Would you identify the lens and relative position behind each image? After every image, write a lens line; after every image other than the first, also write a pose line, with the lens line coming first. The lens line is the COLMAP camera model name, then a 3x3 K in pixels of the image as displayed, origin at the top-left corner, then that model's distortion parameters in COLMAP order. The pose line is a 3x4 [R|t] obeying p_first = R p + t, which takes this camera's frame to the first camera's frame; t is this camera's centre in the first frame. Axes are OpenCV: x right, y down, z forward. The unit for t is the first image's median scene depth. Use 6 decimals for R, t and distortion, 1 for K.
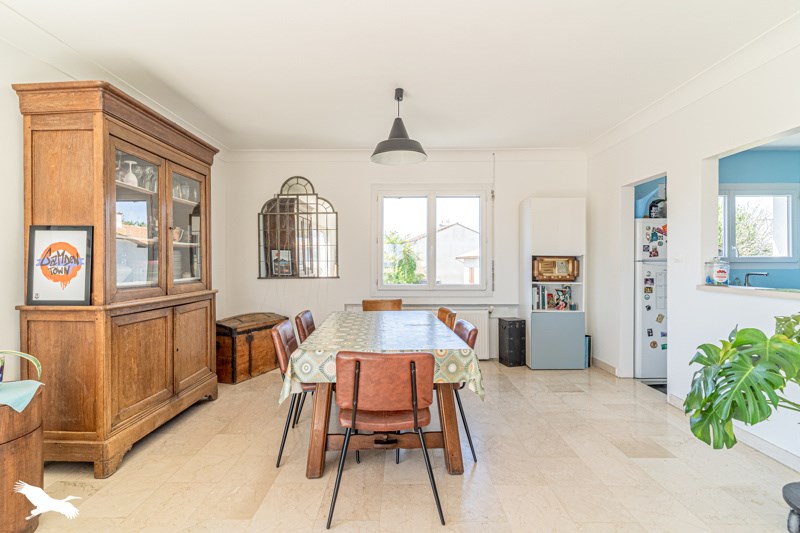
lens RADIAL K [[390.1, 0, 400.0], [0, 390.1, 266.5], [0, 0, 1]] dist [-0.000088, 0.000142]
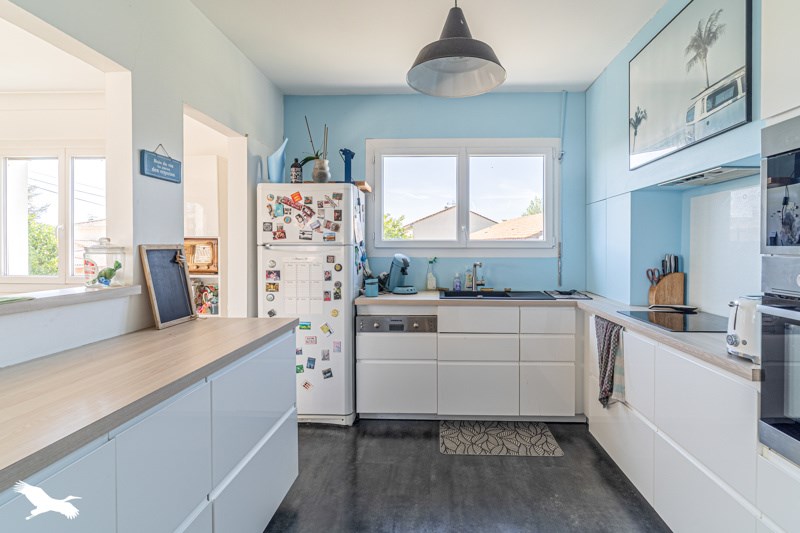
lens RADIAL K [[421.4, 0, 422.7], [0, 421.4, 251.5], [0, 0, 1]] dist [-0.000056, 0.000172]
pose [[0.999583, 0.001266, -0.028861, 0.865757], [-0.001271, 0.999999, -0.000152, -0.002831], [0.028861, 0.000189, 0.999583, 0.246458]]
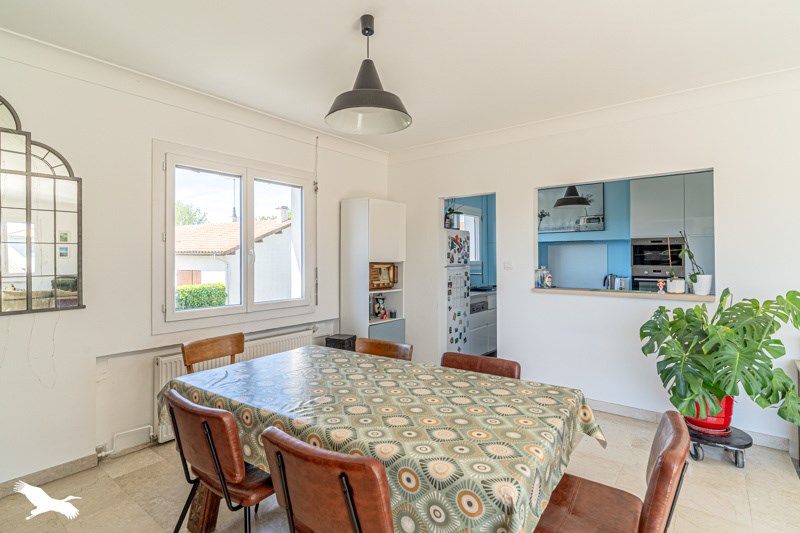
lens RADIAL K [[404.2, 0, 396.3], [0, 404.2, 254.3], [0, 0, 1]] dist [-0.000179, 0.000060]
pose [[0.604896, 0.005902, 0.796282, -0.360818], [0.010208, 0.999833, -0.015165, -0.031381], [-0.796239, 0.017301, 0.604735, 0.389621]]
